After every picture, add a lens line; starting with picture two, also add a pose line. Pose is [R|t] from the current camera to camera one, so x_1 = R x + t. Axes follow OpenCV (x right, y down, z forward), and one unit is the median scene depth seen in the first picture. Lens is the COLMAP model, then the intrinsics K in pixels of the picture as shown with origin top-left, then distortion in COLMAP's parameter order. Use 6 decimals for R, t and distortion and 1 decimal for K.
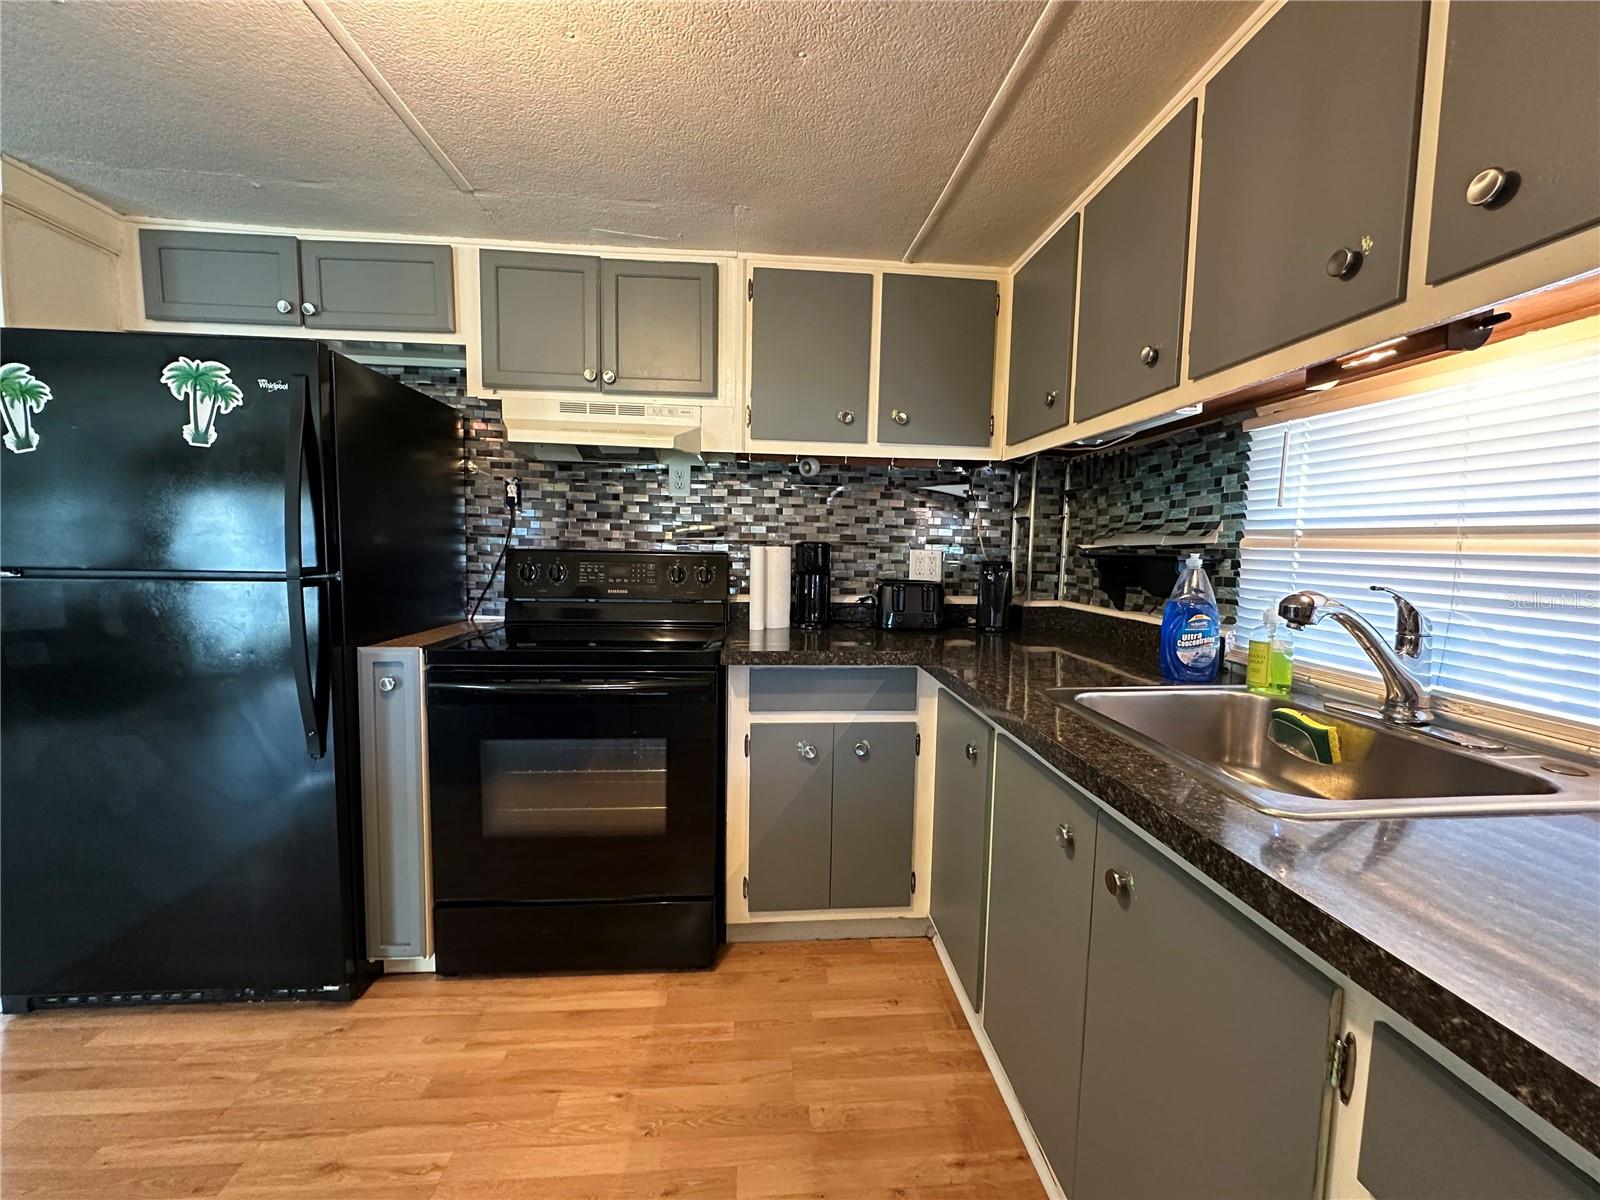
lens RADIAL K [[640.0, 0, 800.0], [0, 640.0, 600.0], [0, 0, 1]] dist [-0.001949, 0.000506]
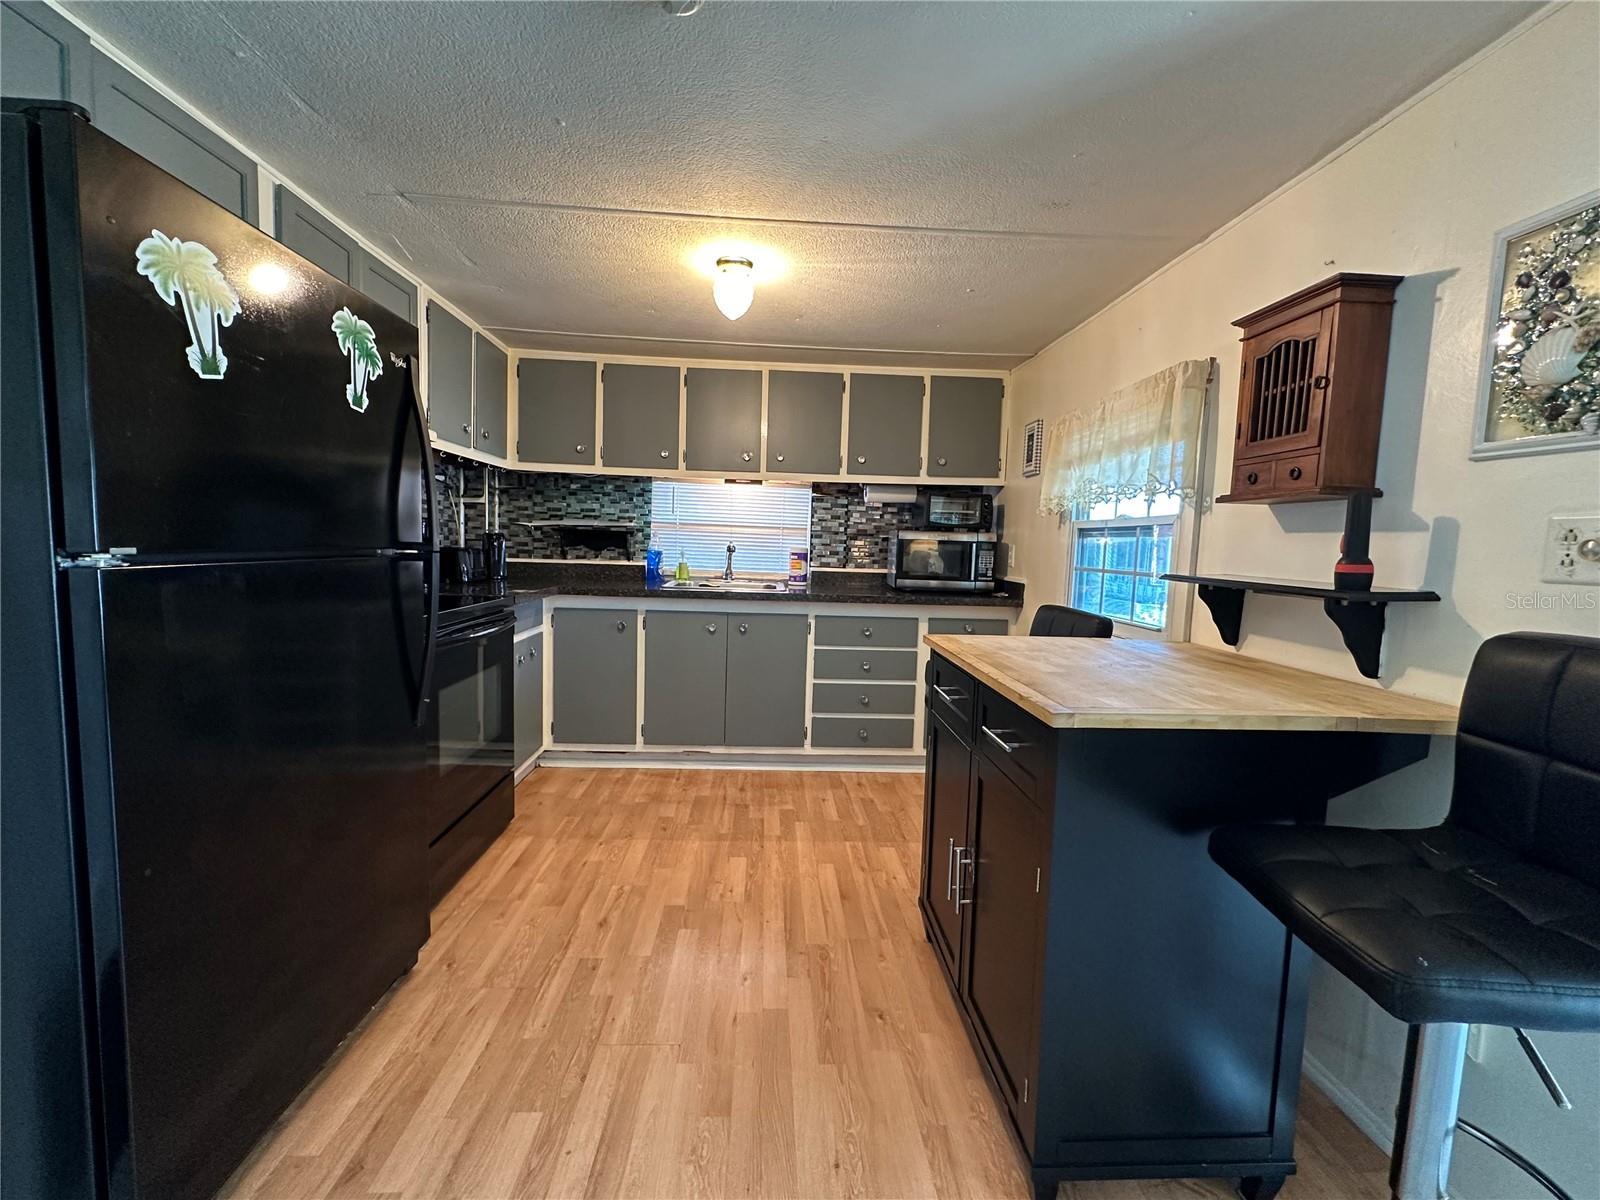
lens RADIAL K [[663.4, 0, 800.0], [0, 663.4, 600.0], [0, 0, 1]] dist [-0.003008, -0.000206]
pose [[0.024016, -0.102649, 0.994428, -1.893530], [0.051717, 0.993510, 0.101306, -0.035535], [-0.998373, 0.048996, 0.029168, 0.357719]]
